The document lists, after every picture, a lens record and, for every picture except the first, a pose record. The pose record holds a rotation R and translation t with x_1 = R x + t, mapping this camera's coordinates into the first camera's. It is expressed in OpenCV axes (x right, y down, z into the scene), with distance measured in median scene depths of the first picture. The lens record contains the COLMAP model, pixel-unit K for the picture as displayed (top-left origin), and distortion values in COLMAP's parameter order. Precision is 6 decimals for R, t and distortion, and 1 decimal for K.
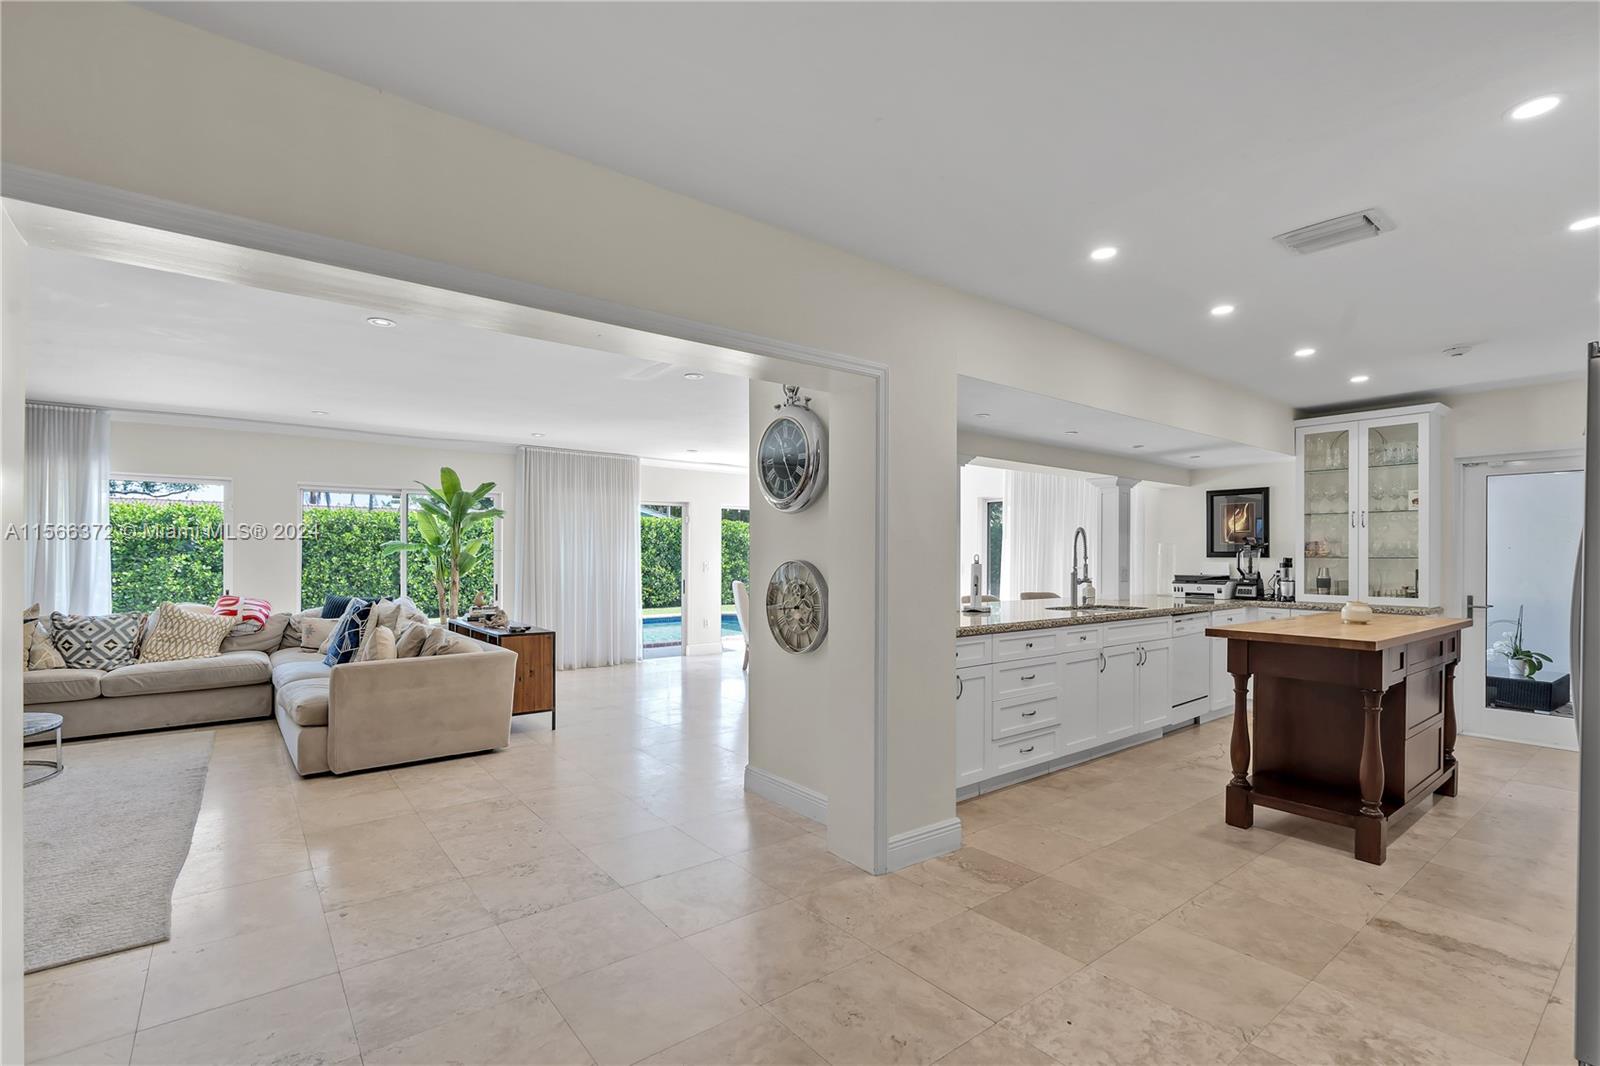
lens RADIAL K [[725.1, 0, 802.6], [0, 725.1, 550.6], [0, 0, 1]] dist [-0.001549, -0.000836]
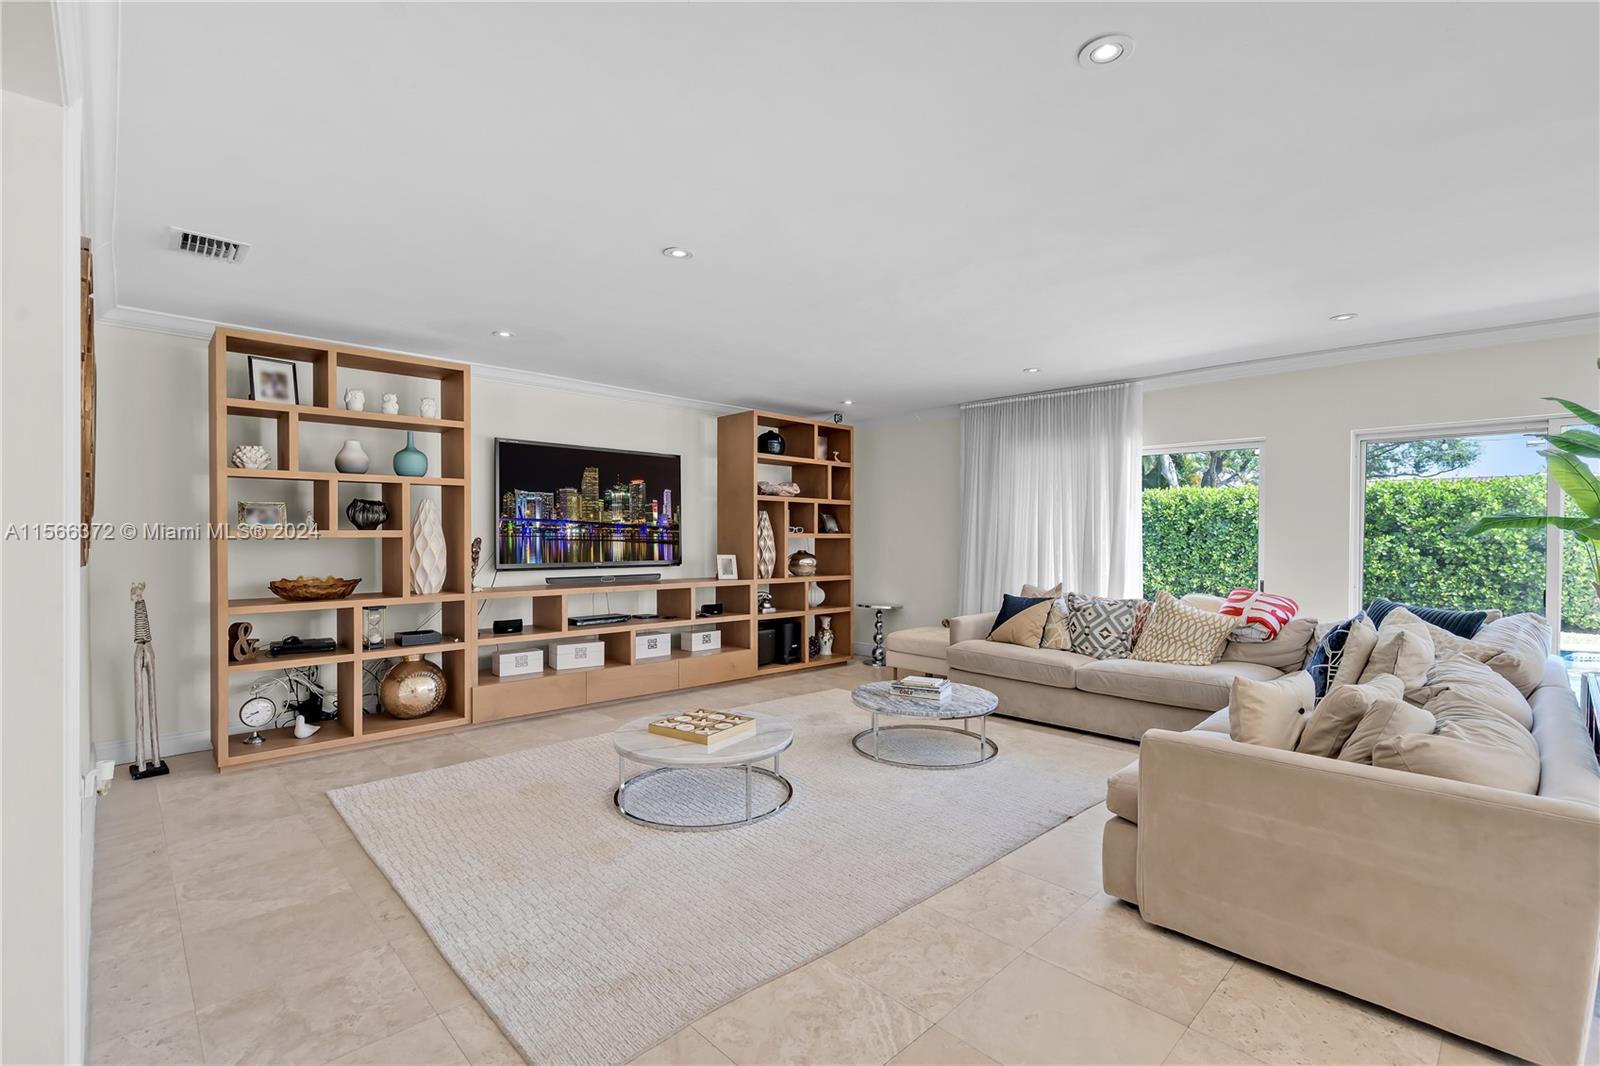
lens RADIAL K [[725.1, 0, 805.5], [0, 725.1, 538.1], [0, 0, 1]] dist [-0.001549, -0.000836]
pose [[0.111087, 0.008382, -0.993775, -0.080899], [-0.000128, 0.999965, 0.008420, 0.001975], [0.993811, -0.000808, 0.111084, 0.488020]]
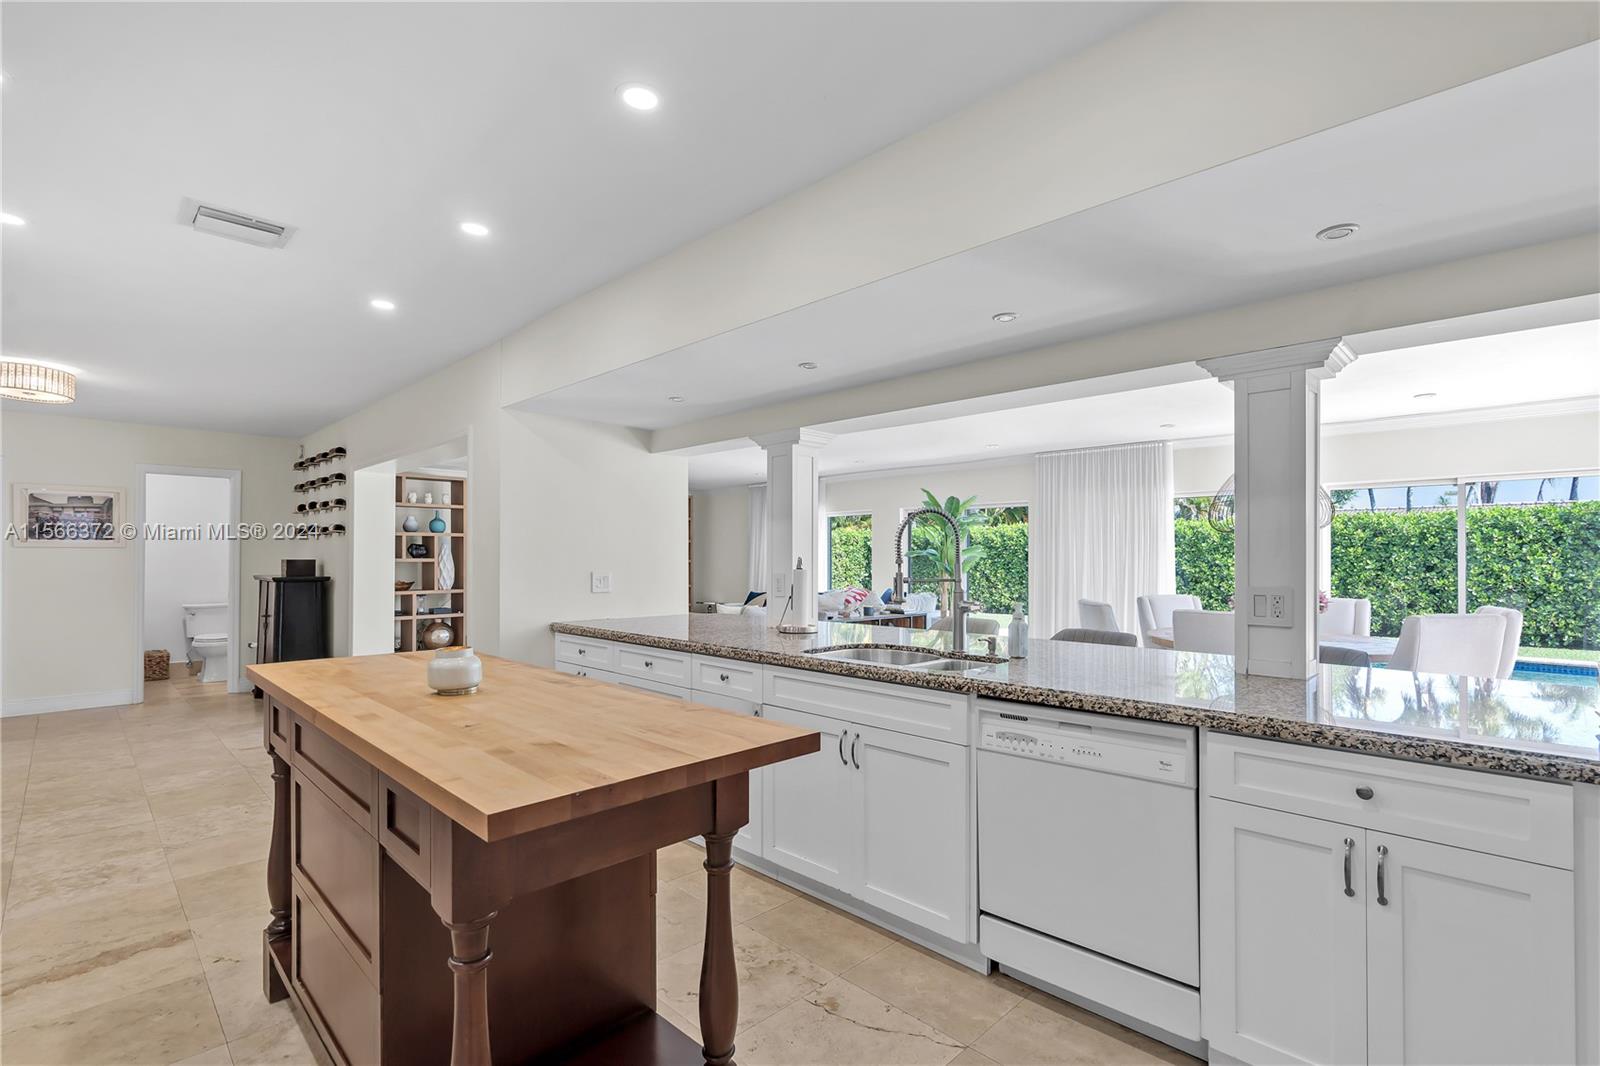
lens RADIAL K [[725.1, 0, 795.8], [0, 725.1, 550.2], [0, 0, 1]] dist [-0.001549, -0.000836]
pose [[0.125738, -0.014506, -0.991957, 0.825241], [0.003533, 0.999893, -0.014174, 0.007664], [0.992057, -0.001723, 0.125776, 0.749224]]
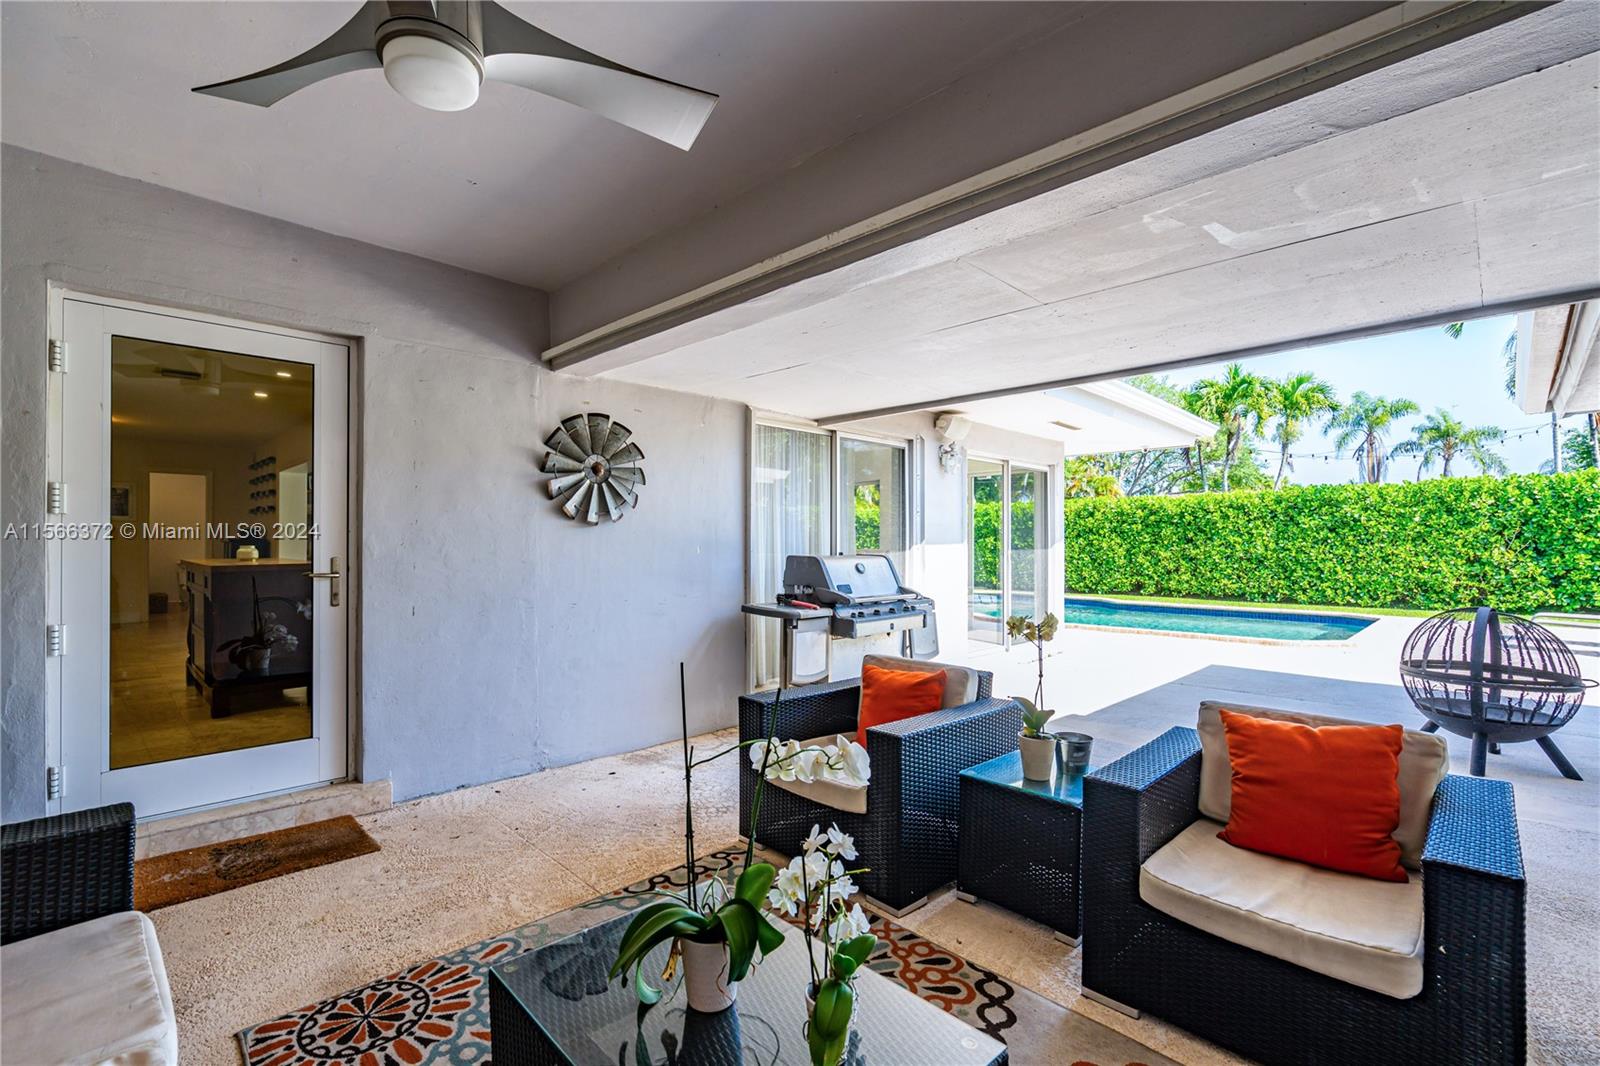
lens RADIAL K [[710.7, 0, 794.4], [0, 710.7, 533.0], [0, 0, 1]] dist [-0.000240, -0.000039]
pose [[0.118315, -0.017758, -0.992817, 1.525339], [0.006806, 0.999831, -0.017073, 0.055902], [0.992953, -0.004737, 0.118416, 1.274371]]
